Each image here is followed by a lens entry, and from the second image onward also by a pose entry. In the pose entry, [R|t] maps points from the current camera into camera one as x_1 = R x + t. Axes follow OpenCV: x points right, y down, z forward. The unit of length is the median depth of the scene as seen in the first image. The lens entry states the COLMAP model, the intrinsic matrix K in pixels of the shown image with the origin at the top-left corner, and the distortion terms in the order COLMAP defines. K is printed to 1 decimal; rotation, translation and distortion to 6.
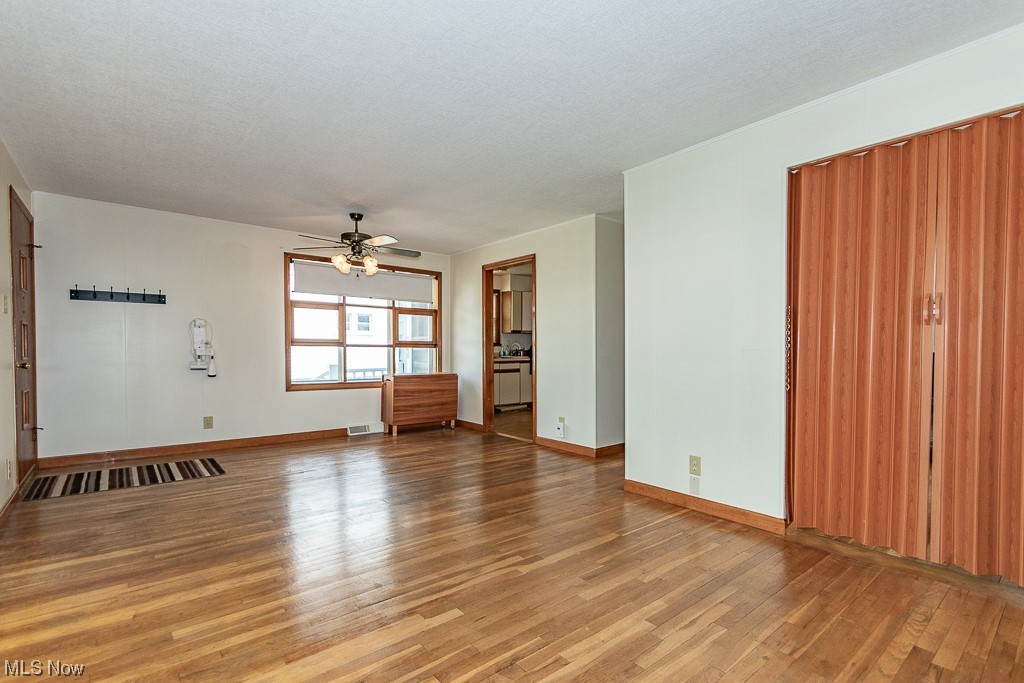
lens RADIAL K [[476.9, 0, 508.0], [0, 476.9, 364.2], [0, 0, 1]] dist [0.000160, 0.000078]
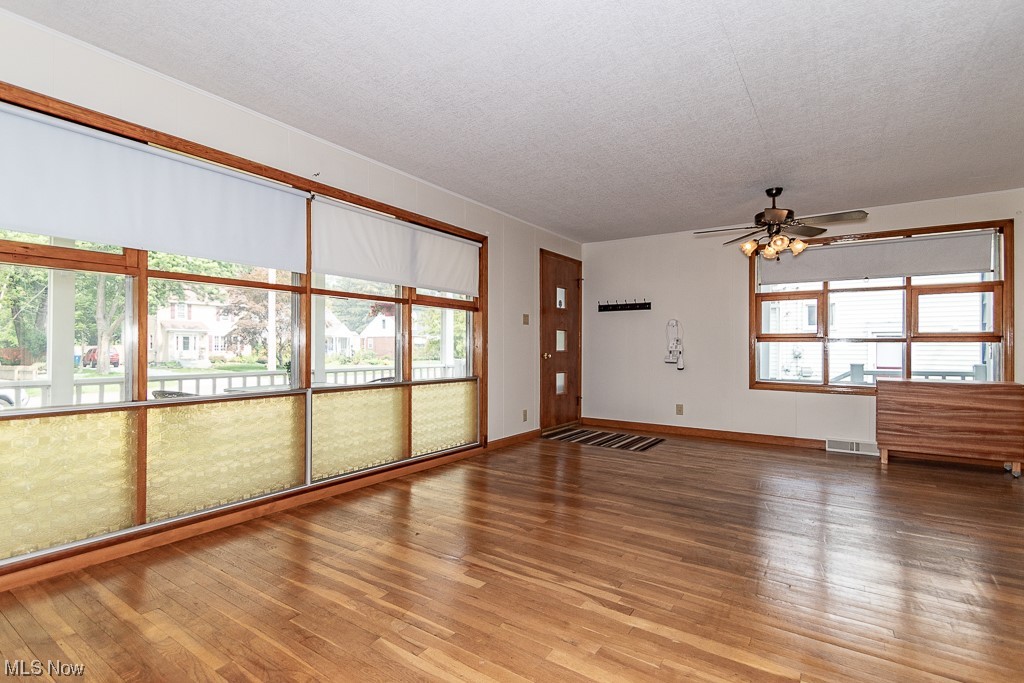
lens RADIAL K [[484.3, 0, 512.0], [0, 484.3, 341.5], [0, 0, 1]] dist [0.001268, 0.000144]
pose [[0.279800, -0.012789, -0.959973, 0.341749], [-0.028761, 0.999351, -0.021696, -0.003700], [0.959628, 0.033680, 0.279250, 0.259612]]
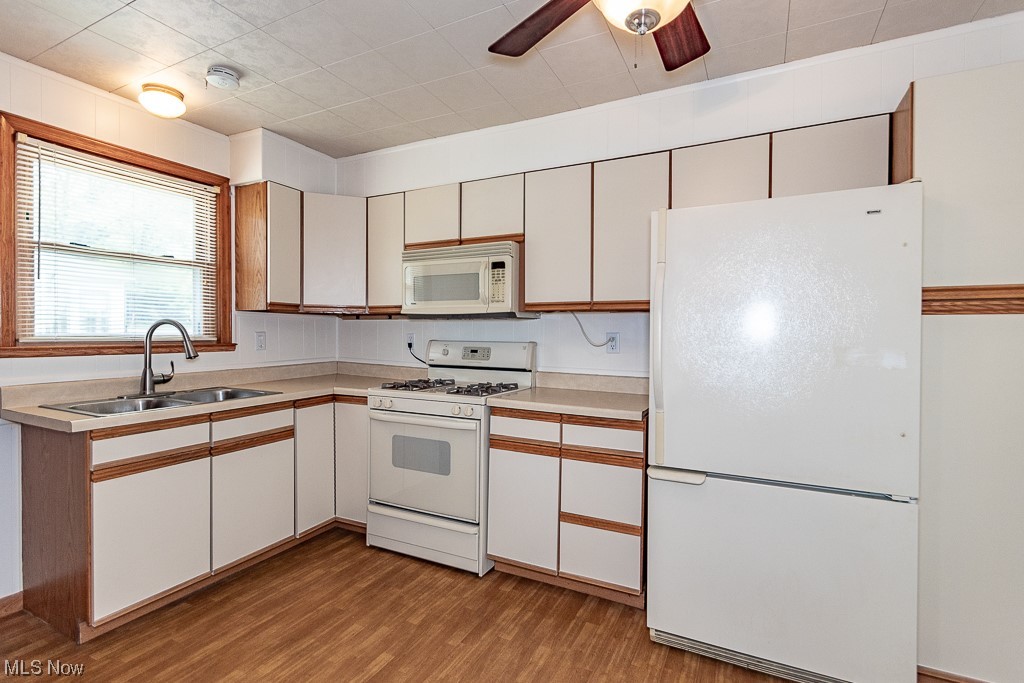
lens RADIAL K [[484.3, 0, 512.0], [0, 484.3, 341.5], [0, 0, 1]] dist [0.001268, 0.000144]
pose [[0.915536, -0.001129, 0.402235, 0.044413], [0.005293, 0.999943, -0.009241, -0.066255], [-0.402202, 0.010590, 0.915490, 1.030413]]
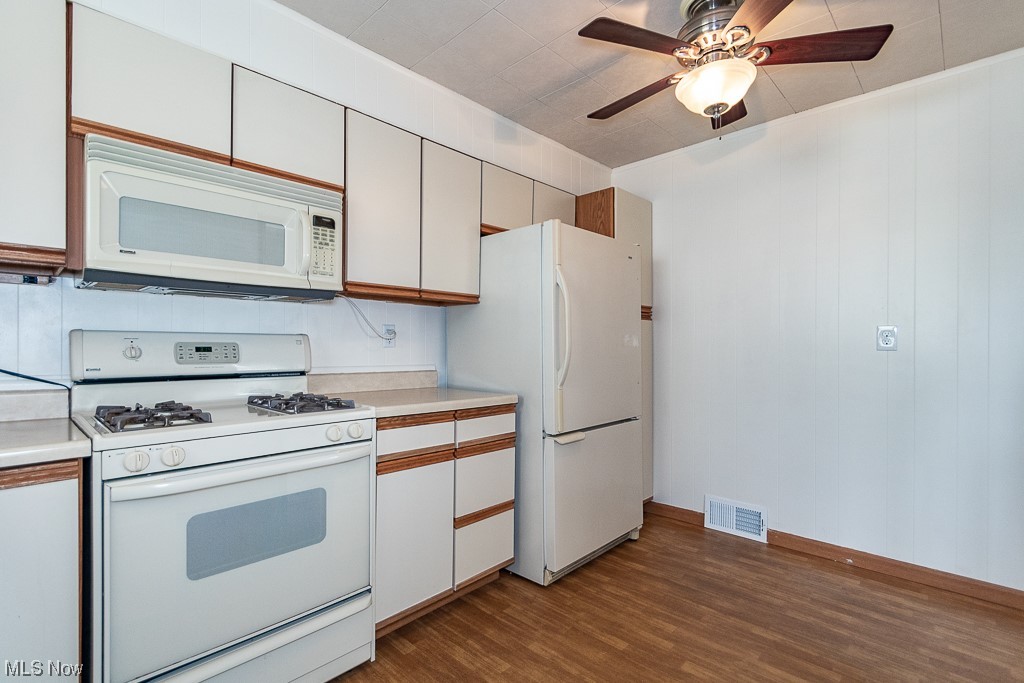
lens RADIAL K [[483.8, 0, 499.4], [0, 483.8, 350.3], [0, 0, 1]] dist [0.022796, 0.000121]
pose [[-0.123599, -0.011586, 0.992265, -0.132324], [0.026046, 0.999549, 0.014916, -0.059234], [-0.991990, 0.027688, -0.123242, 1.415721]]
